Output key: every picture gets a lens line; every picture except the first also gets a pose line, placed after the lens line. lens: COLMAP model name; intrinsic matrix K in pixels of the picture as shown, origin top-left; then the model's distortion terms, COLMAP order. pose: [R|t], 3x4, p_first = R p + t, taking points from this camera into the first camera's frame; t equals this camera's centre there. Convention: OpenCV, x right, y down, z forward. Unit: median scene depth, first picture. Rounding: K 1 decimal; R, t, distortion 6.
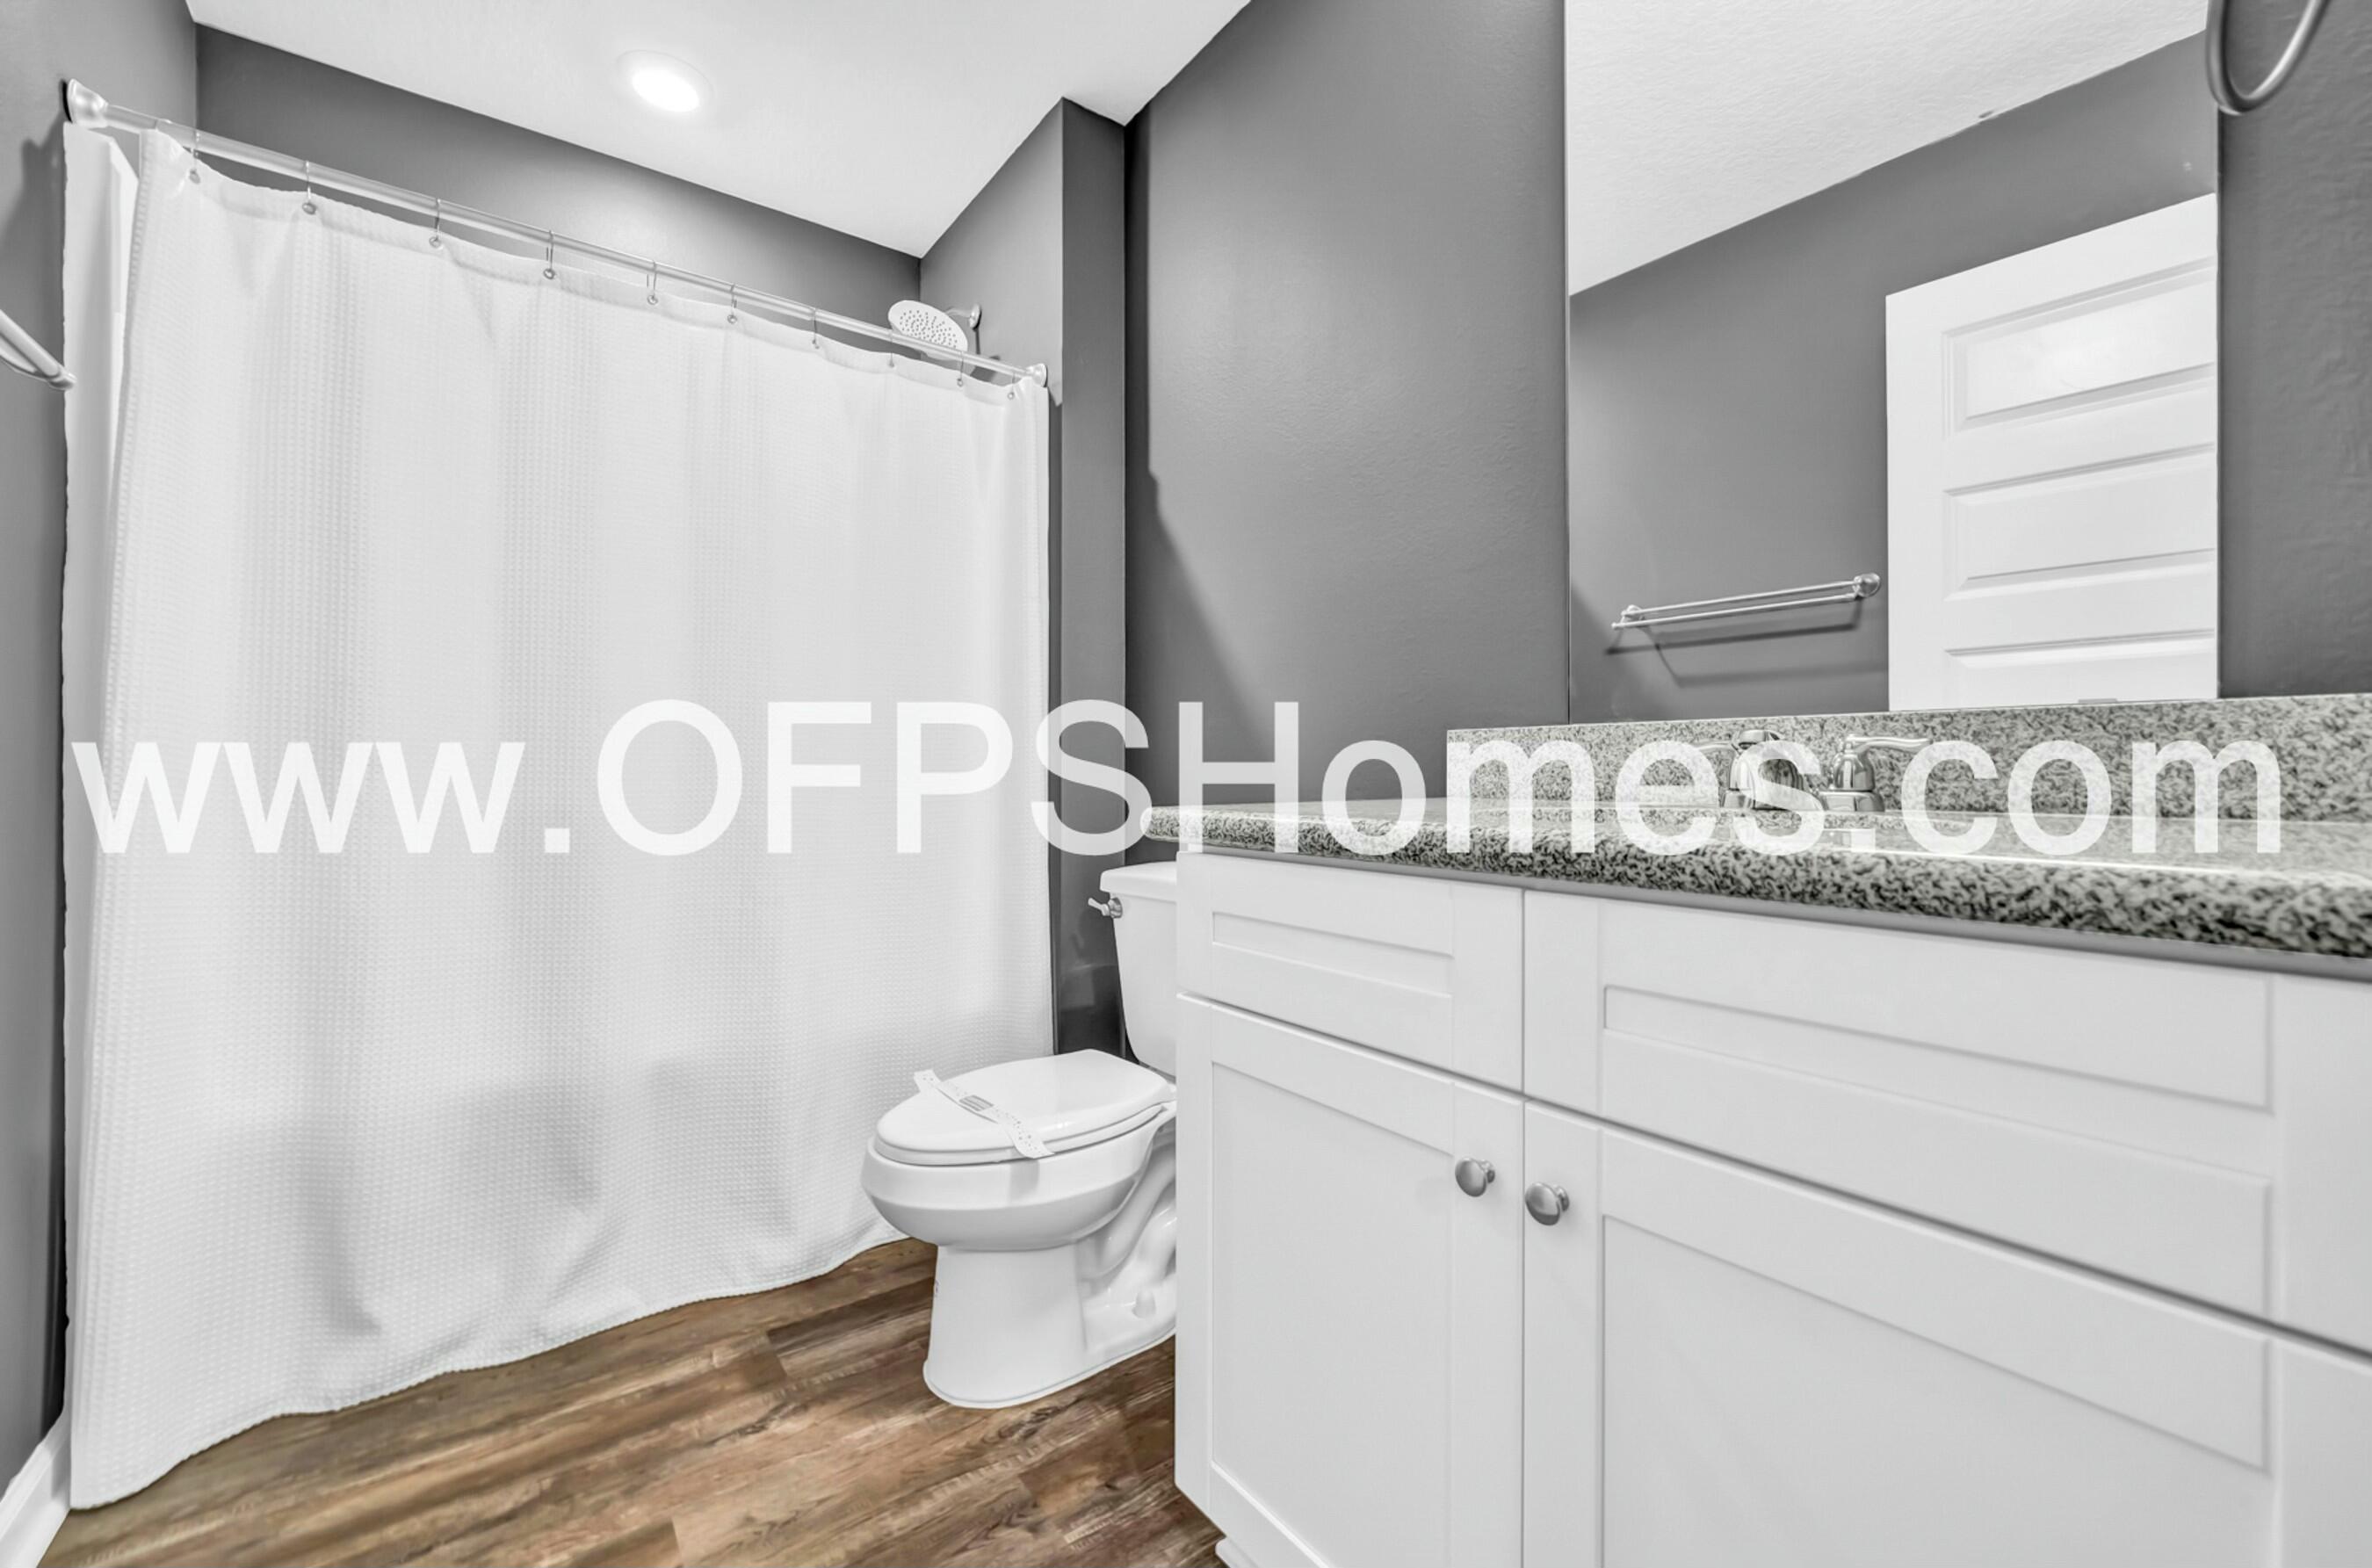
lens RADIAL K [[935.9, 0, 1166.4], [0, 935.9, 771.4], [0, 0, 1]] dist [-0.018147, 0.002099]
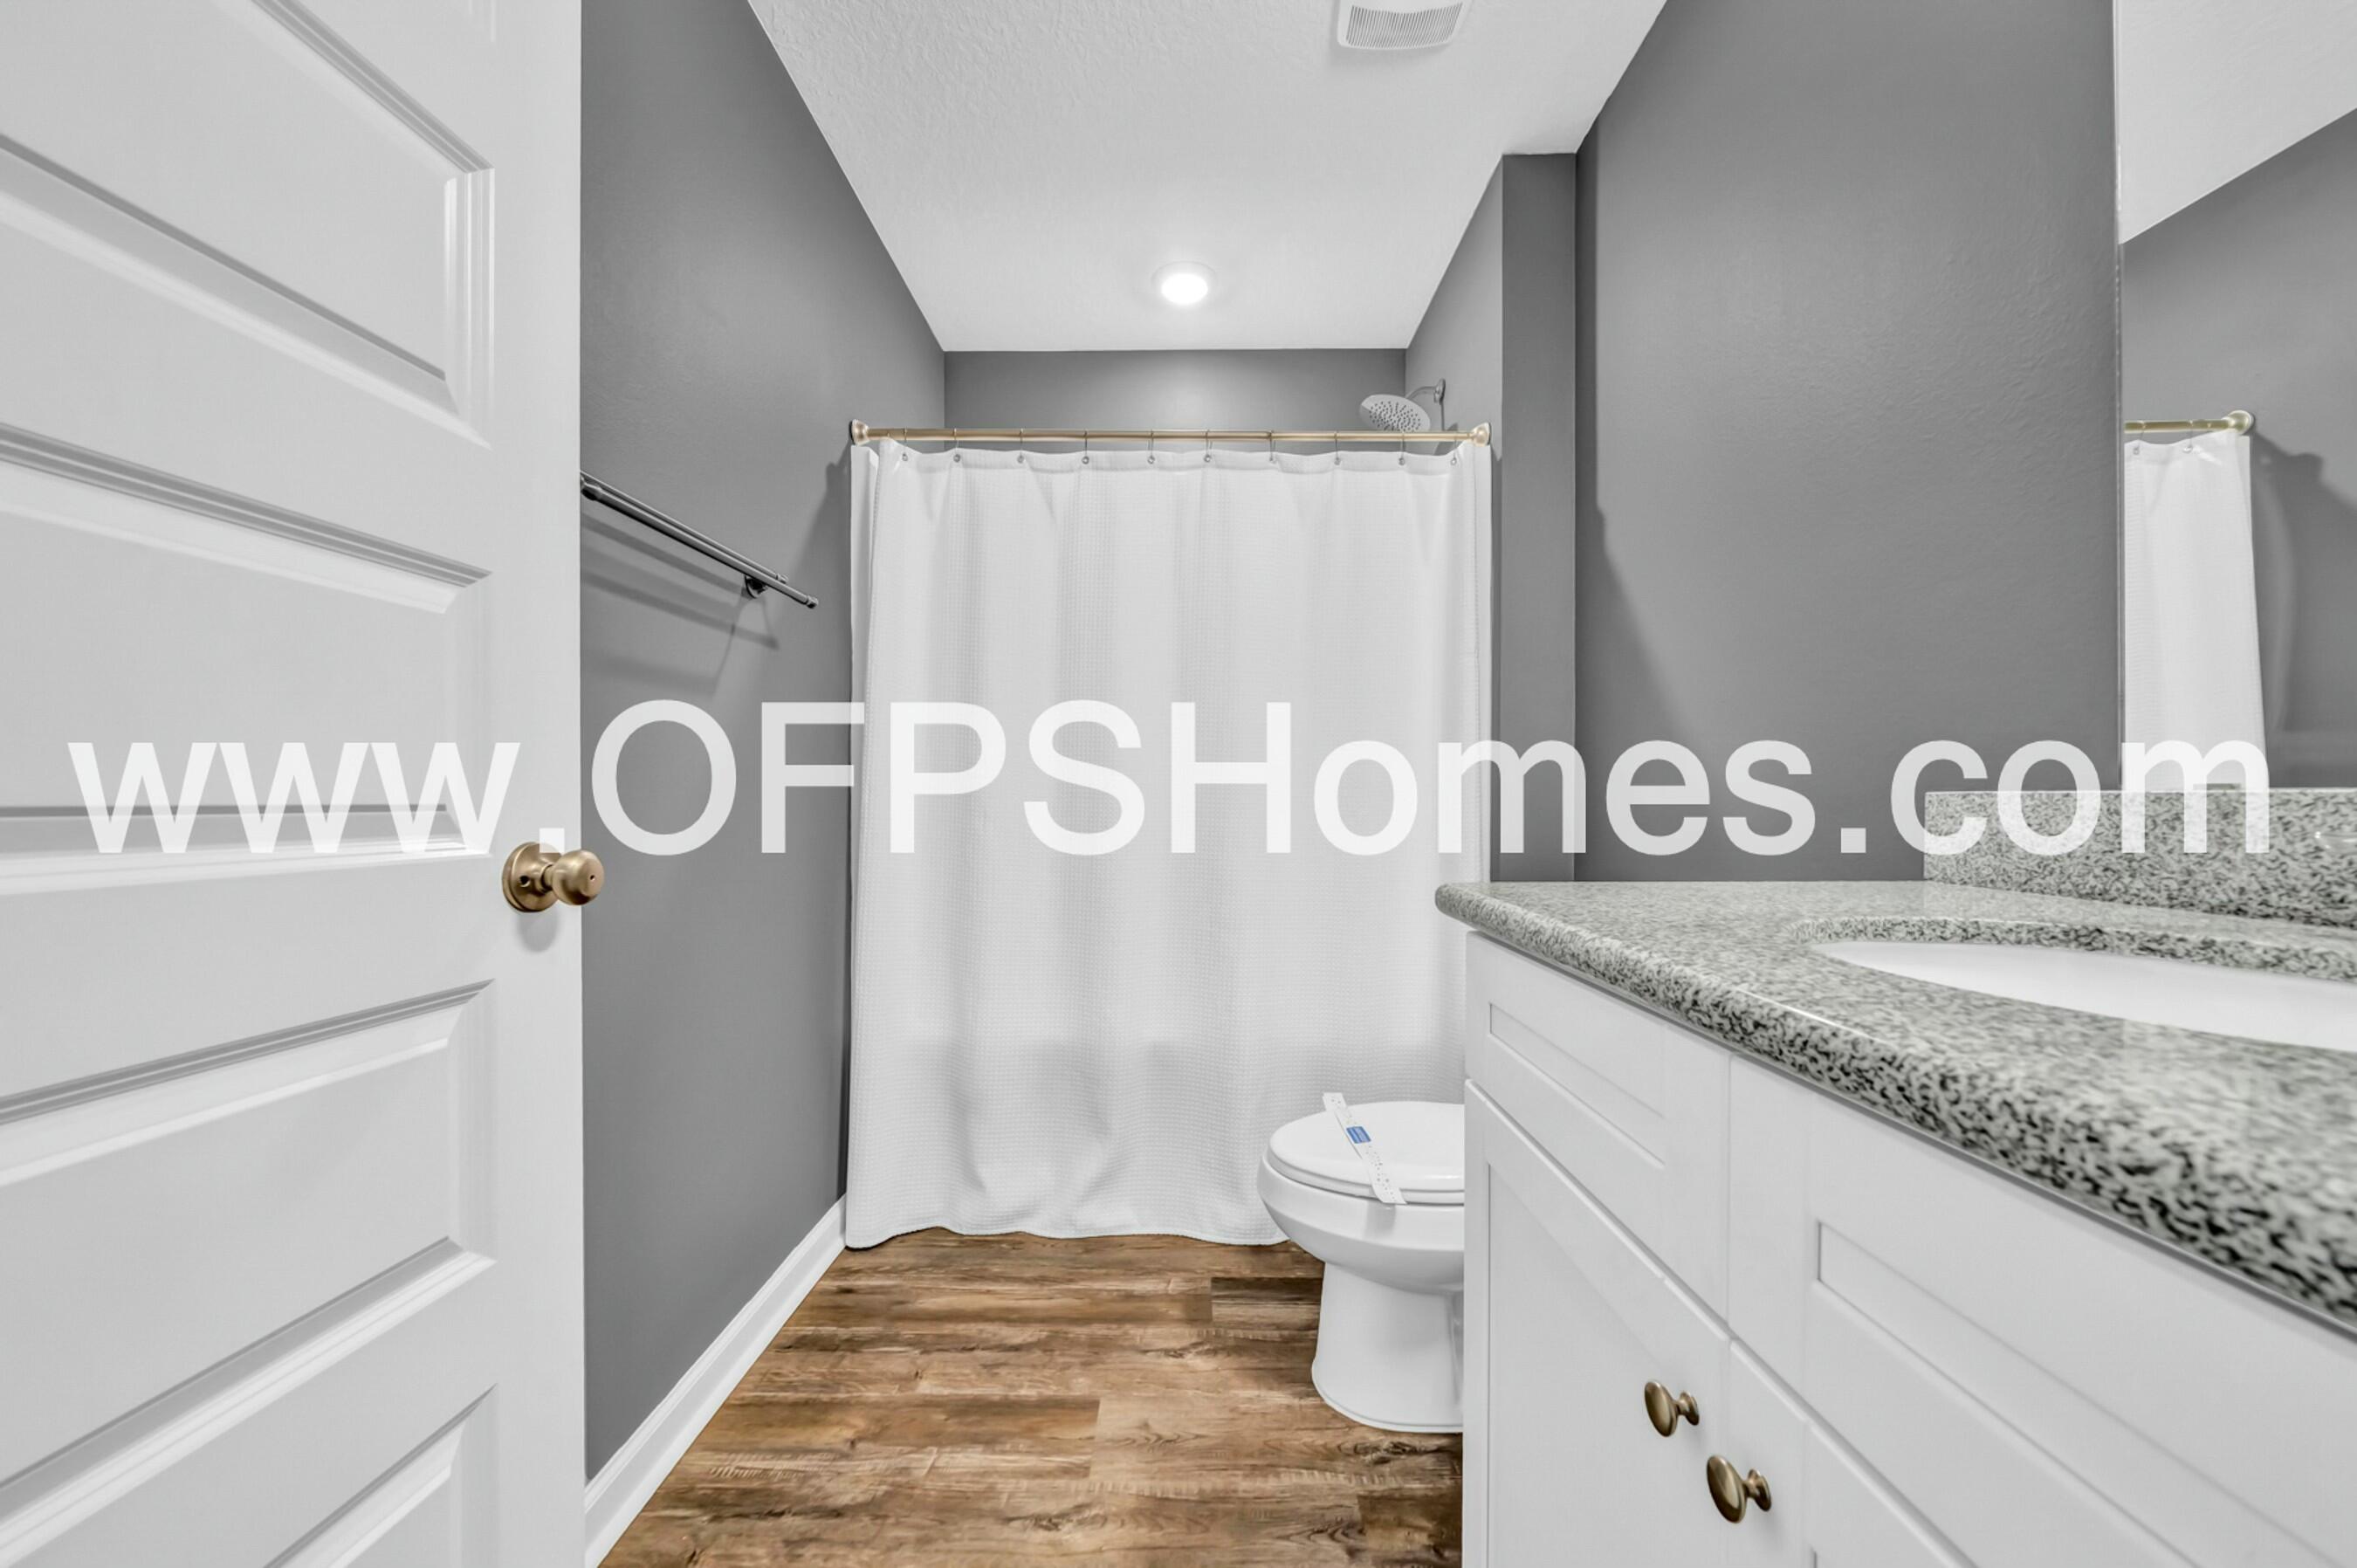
lens RADIAL K [[830.8, 0, 1176.5], [0, 830.8, 793.7], [0, 0, 1]] dist [-0.016021, 0.000228]
pose [[0.798196, -0.001375, -0.602397, 0.230169], [-0.000201, 0.999997, -0.002548, -0.042692], [0.602398, 0.002155, 0.798193, 0.112038]]
